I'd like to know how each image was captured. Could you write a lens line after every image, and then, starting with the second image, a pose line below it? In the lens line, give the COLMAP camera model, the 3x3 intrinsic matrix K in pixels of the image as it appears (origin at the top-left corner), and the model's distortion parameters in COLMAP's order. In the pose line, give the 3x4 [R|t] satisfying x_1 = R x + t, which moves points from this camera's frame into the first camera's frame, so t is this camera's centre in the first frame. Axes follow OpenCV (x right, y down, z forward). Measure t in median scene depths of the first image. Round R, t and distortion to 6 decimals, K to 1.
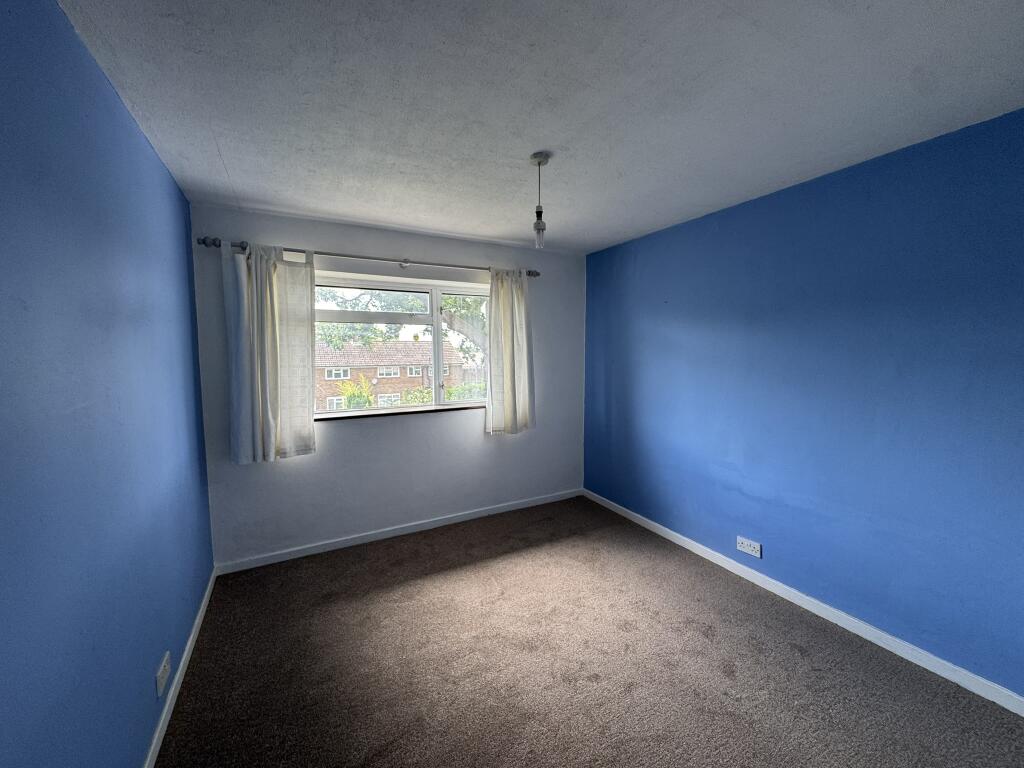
lens RADIAL K [[412.8, 0, 509.8], [0, 412.8, 379.2], [0, 0, 1]] dist [-0.000145, 0.000427]
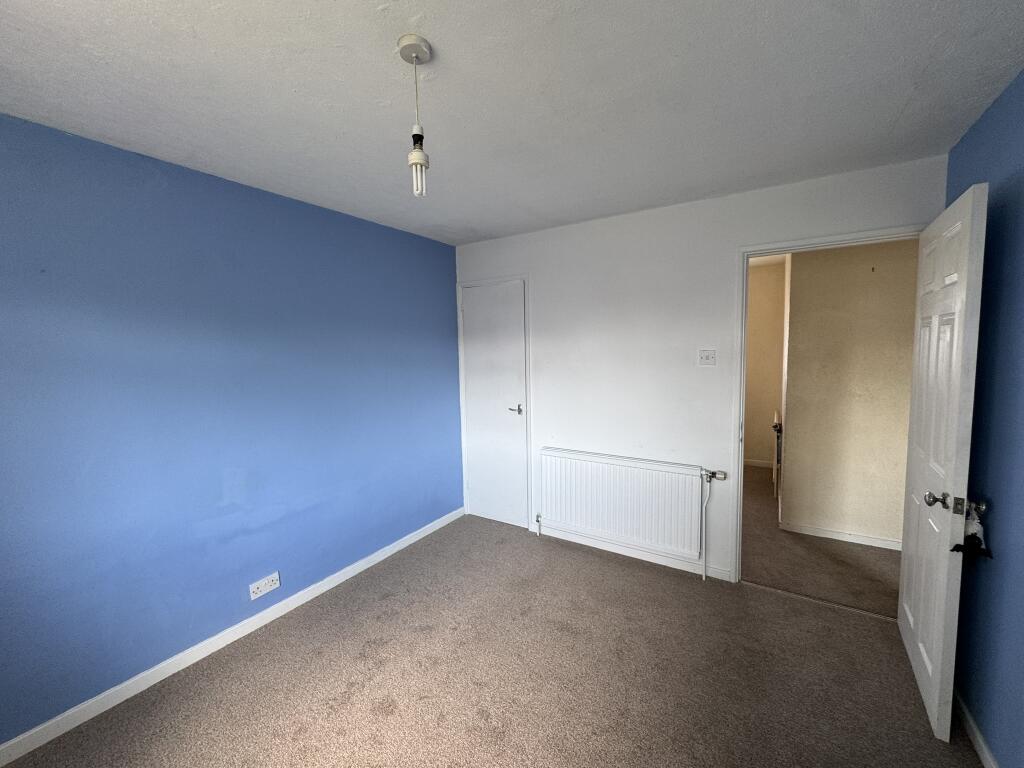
lens RADIAL K [[412.8, 0, 509.8], [0, 412.8, 379.2], [0, 0, 1]] dist [-0.000145, 0.000427]
pose [[-0.489997, -0.050475, 0.870262, -0.390526], [0.085298, 0.990755, 0.105491, -0.070452], [-0.867541, 0.125922, -0.481162, 0.866948]]
